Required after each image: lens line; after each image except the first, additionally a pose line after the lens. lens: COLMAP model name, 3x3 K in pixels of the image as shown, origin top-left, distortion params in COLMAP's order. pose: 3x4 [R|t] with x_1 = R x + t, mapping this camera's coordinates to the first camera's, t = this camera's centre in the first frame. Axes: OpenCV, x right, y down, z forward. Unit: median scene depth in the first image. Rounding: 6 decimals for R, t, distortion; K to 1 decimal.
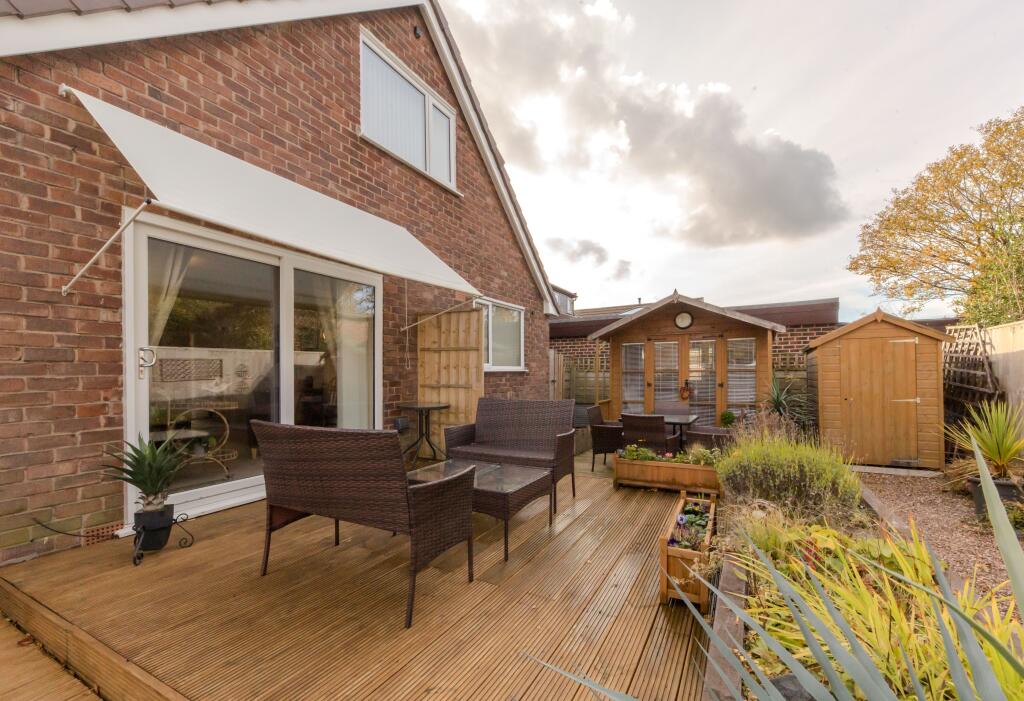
lens RADIAL K [[440.7, 0, 509.4], [0, 440.7, 367.8], [0, 0, 1]] dist [0.000386, 0.000091]
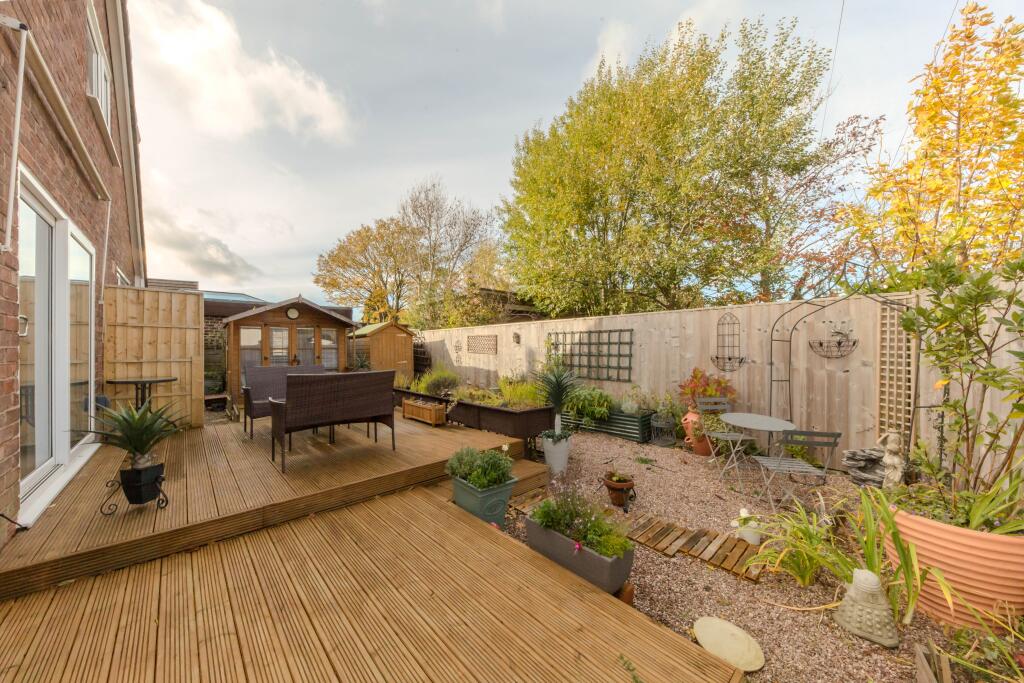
lens RADIAL K [[355.1, 0, 512.0], [0, 355.1, 341.5], [0, 0, 1]] dist [-0.000039, 0.000000]
pose [[0.307655, 0.022818, 0.951224, -0.512539], [-0.004605, 0.999736, -0.022492, 0.007953], [-0.951487, 0.002540, 0.307679, -0.047230]]
